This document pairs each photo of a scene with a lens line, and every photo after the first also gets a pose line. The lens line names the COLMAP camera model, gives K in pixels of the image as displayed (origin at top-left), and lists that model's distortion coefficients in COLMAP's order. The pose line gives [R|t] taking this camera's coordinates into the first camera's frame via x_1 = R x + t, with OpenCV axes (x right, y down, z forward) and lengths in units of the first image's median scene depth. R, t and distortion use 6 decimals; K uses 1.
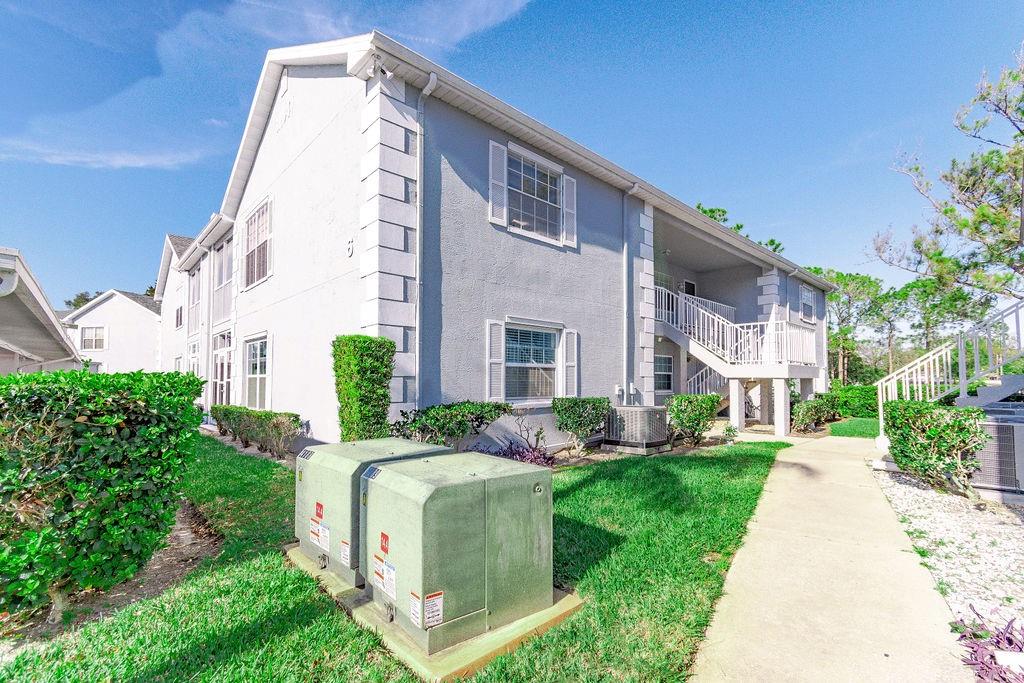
lens RADIAL K [[463.8, 0, 511.7], [0, 463.8, 347.2], [0, 0, 1]] dist [0.005419, -0.000629]
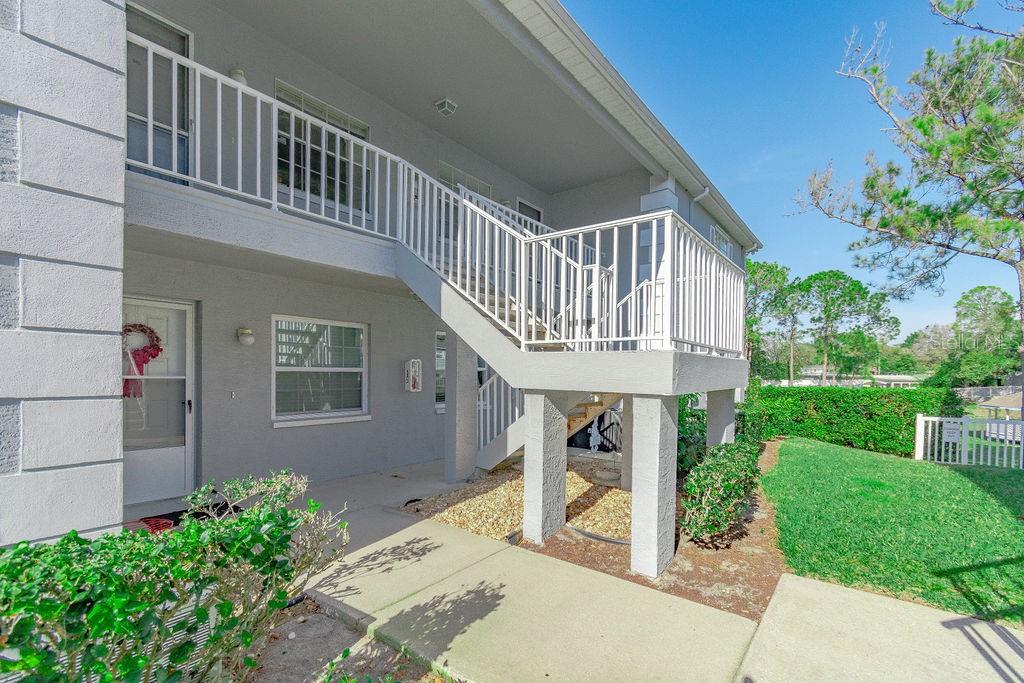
lens RADIAL K [[463.8, 0, 512.4], [0, 463.8, 345.7], [0, 0, 1]] dist [0.005419, -0.000629]
pose [[0.987066, 0.020531, 0.158992, 0.239808], [-0.024034, 0.999508, 0.020140, 0.015553], [-0.158501, -0.023701, 0.987074, 0.388431]]
